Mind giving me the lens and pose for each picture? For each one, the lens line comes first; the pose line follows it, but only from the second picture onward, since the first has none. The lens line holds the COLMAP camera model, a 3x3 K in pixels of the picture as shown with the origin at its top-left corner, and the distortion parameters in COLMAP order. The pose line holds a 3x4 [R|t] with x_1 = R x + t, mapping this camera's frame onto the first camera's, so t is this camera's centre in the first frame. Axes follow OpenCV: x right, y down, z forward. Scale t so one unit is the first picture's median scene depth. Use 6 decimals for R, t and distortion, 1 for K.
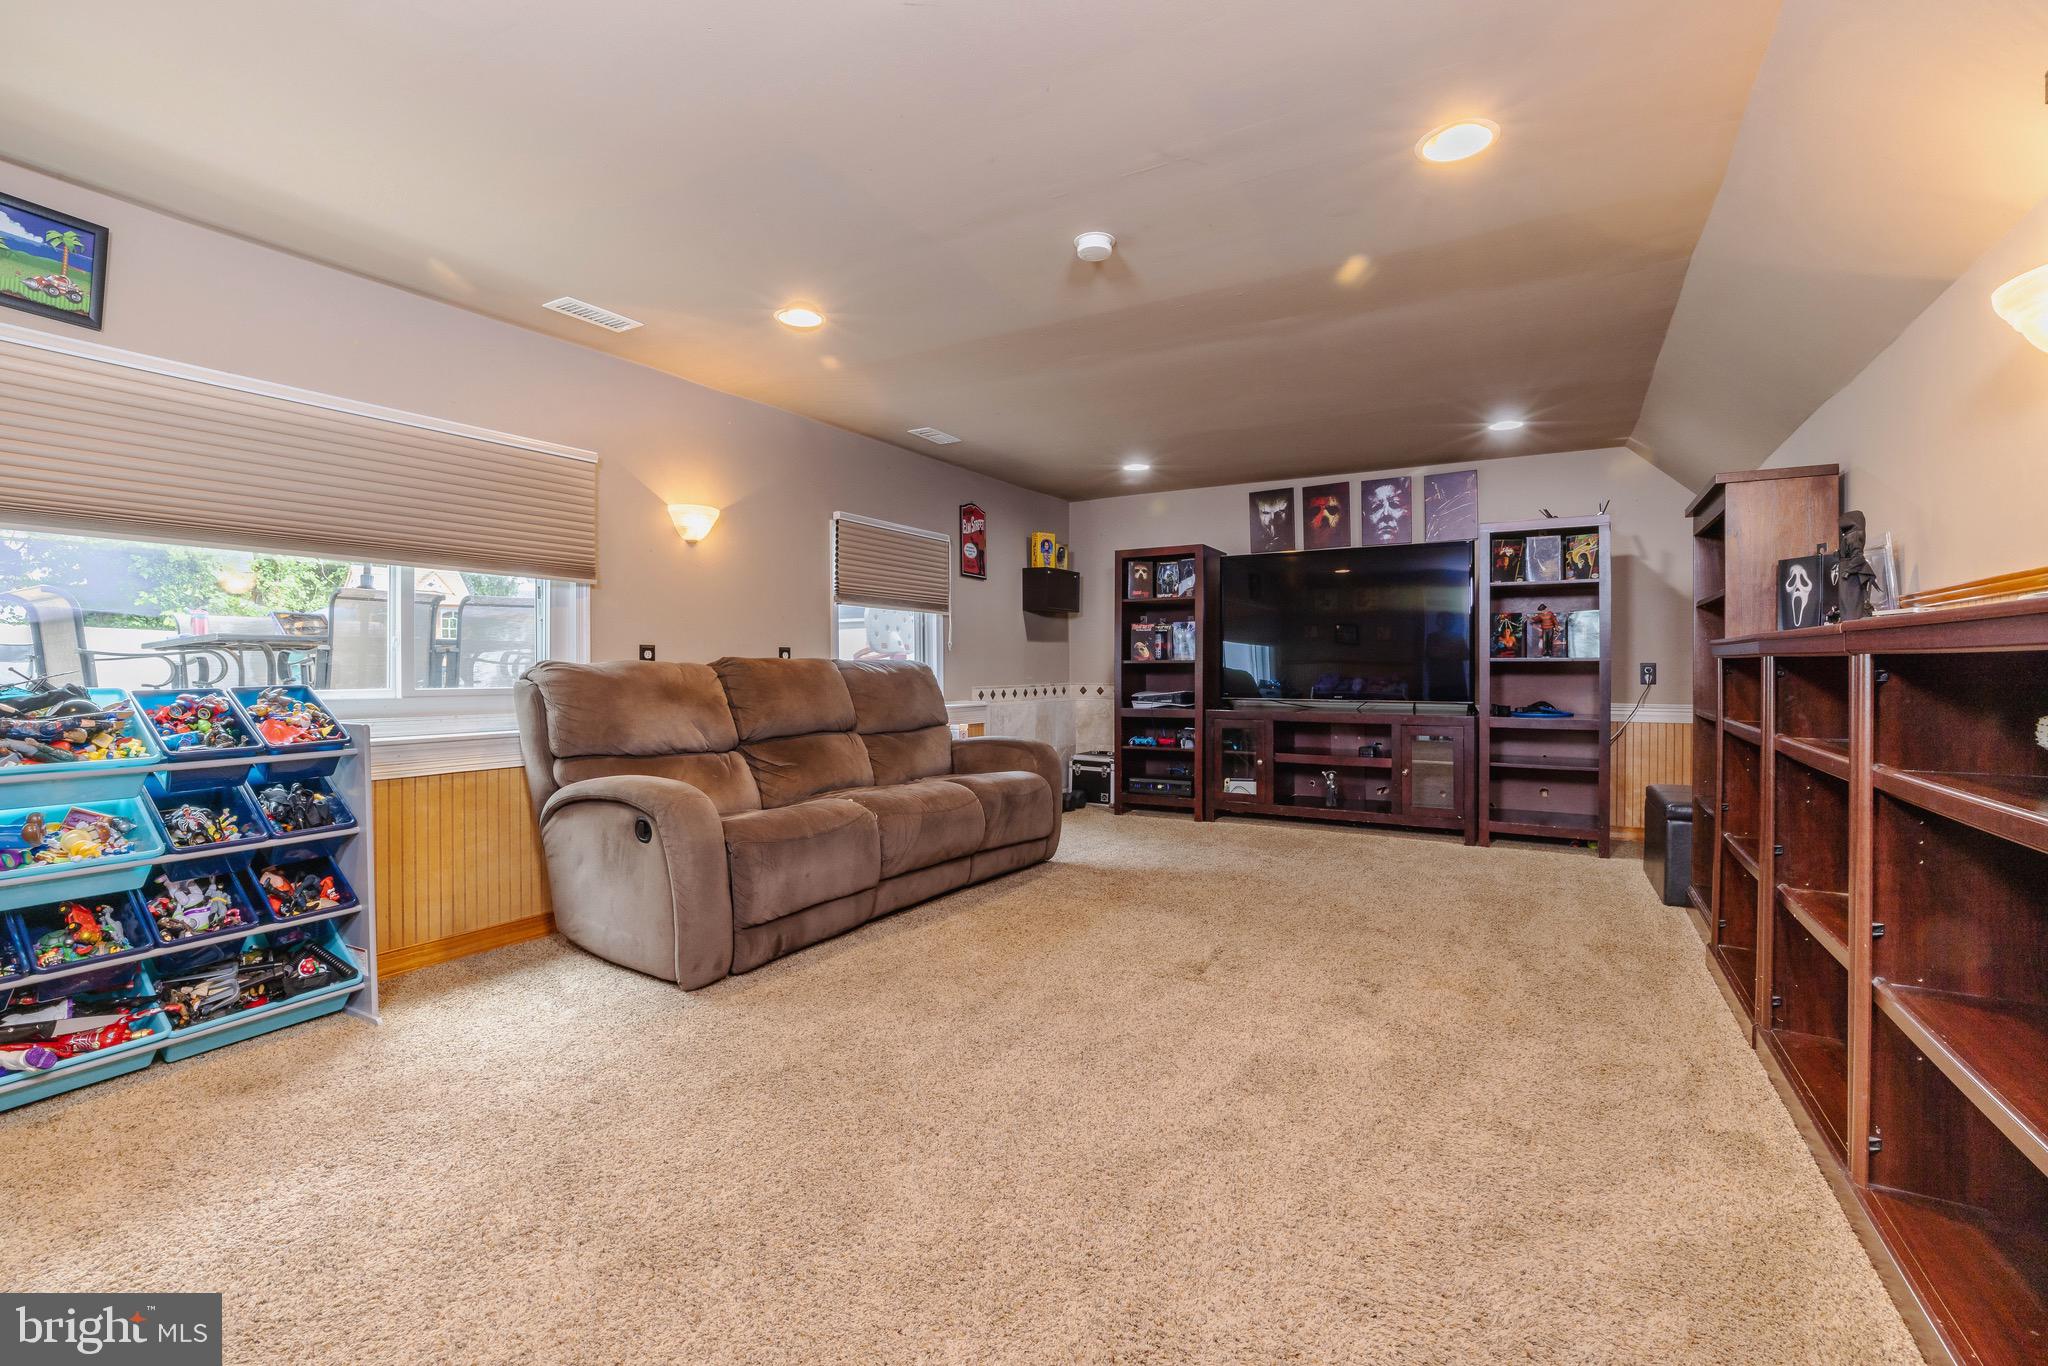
lens RADIAL K [[899.4, 0, 1033.7], [0, 899.4, 668.5], [0, 0, 1]] dist [-0.039247, 0.004761]
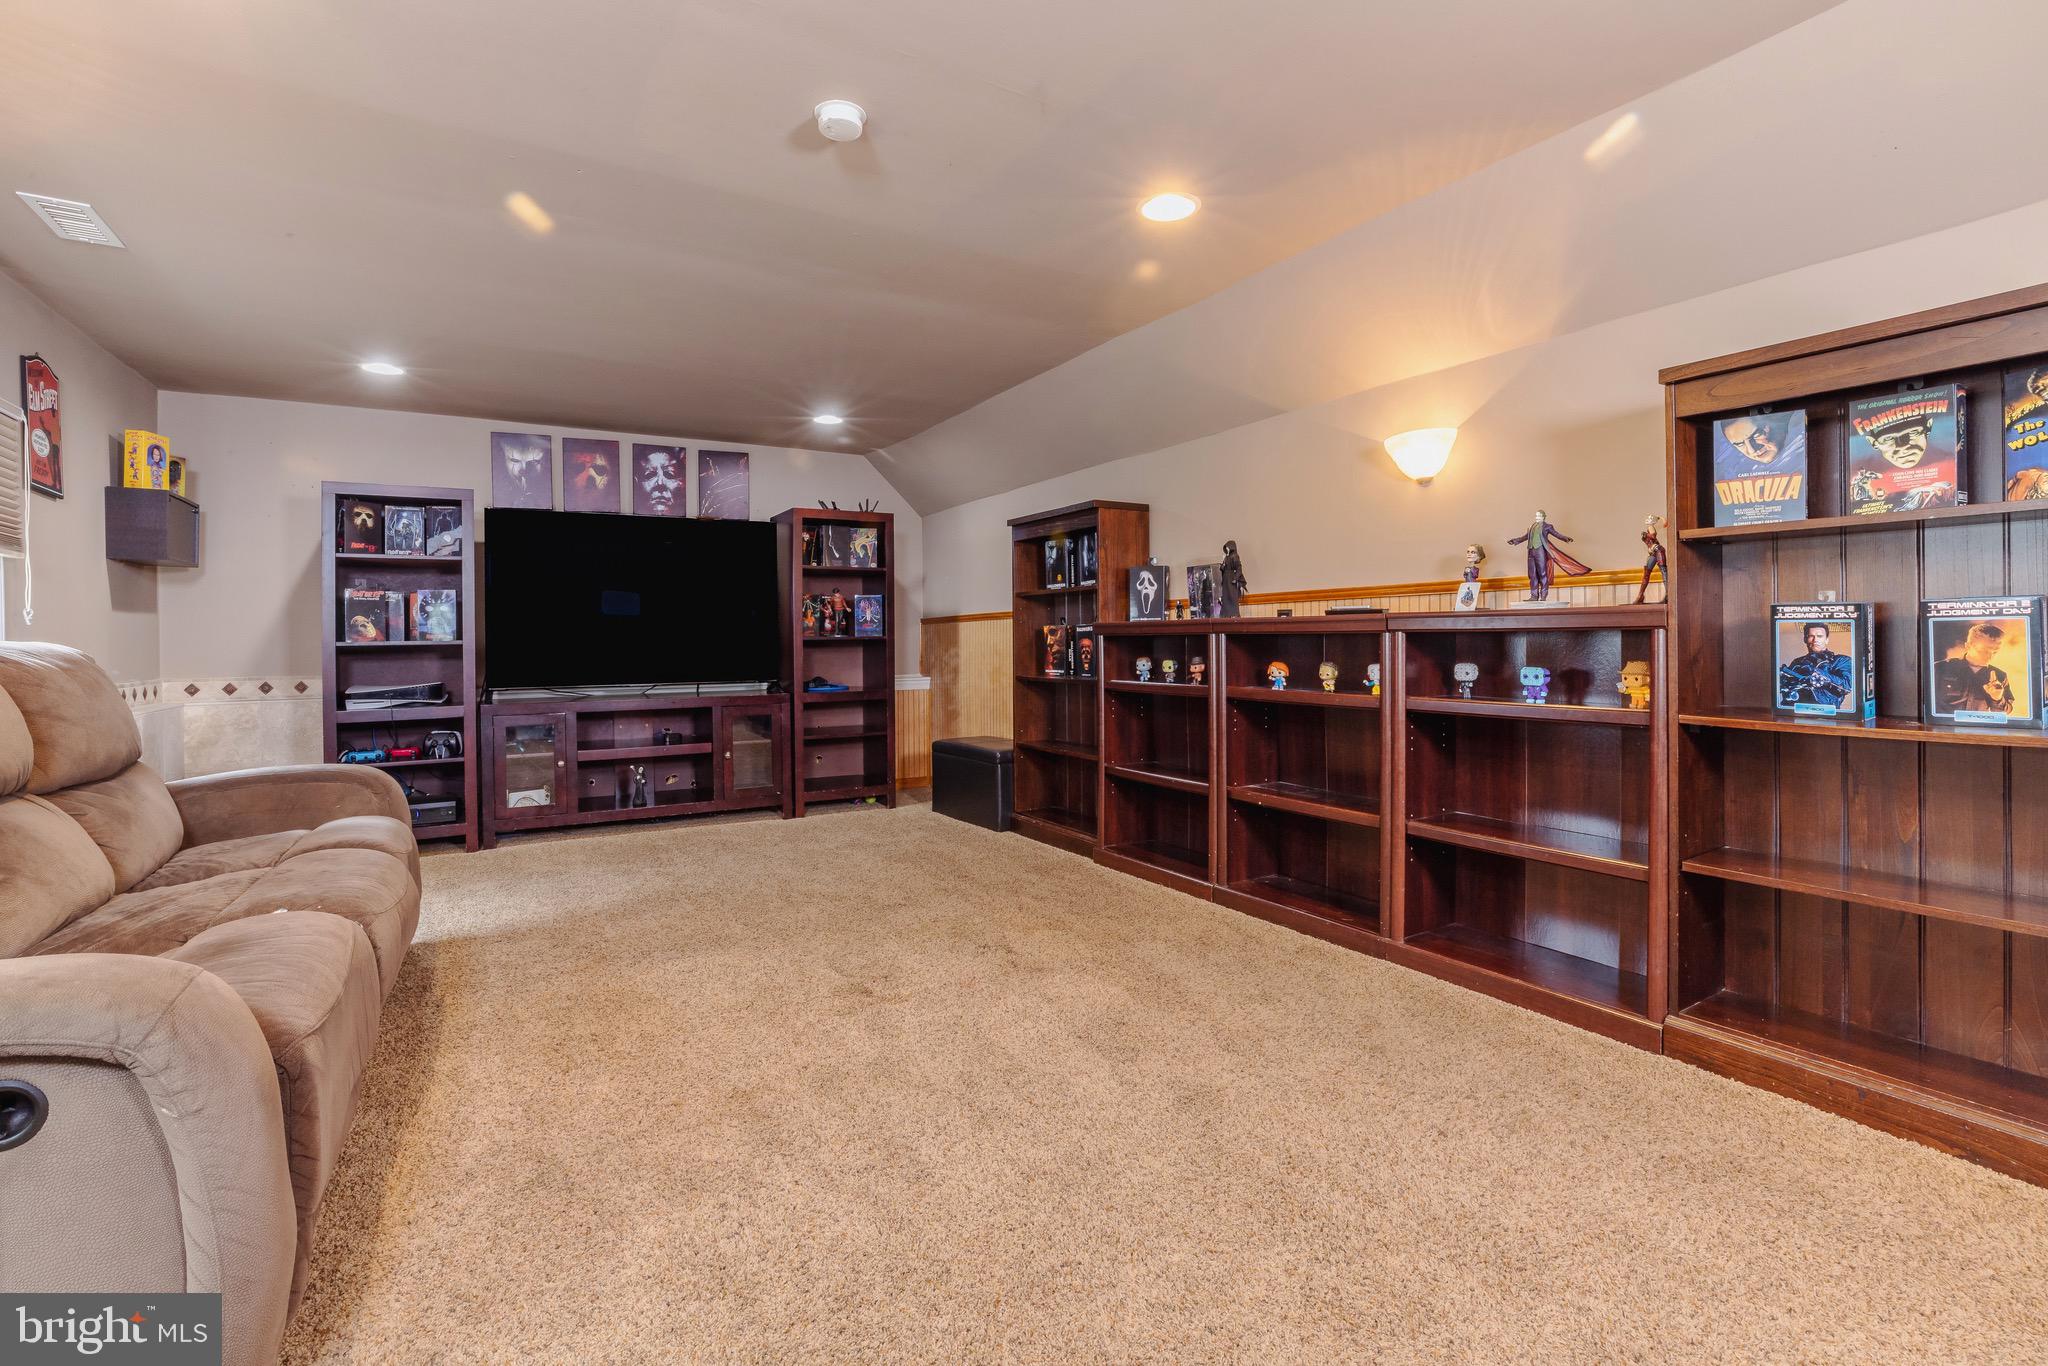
lens RADIAL K [[899.4, 0, 1053.6], [0, 899.4, 644.4], [0, 0, 1]] dist [-0.039247, 0.004761]
pose [[0.469192, -0.007460, 0.883065, -0.254561], [0.013294, 0.999911, 0.001383, -0.000621], [-0.882996, 0.011091, 0.469249, 0.217558]]
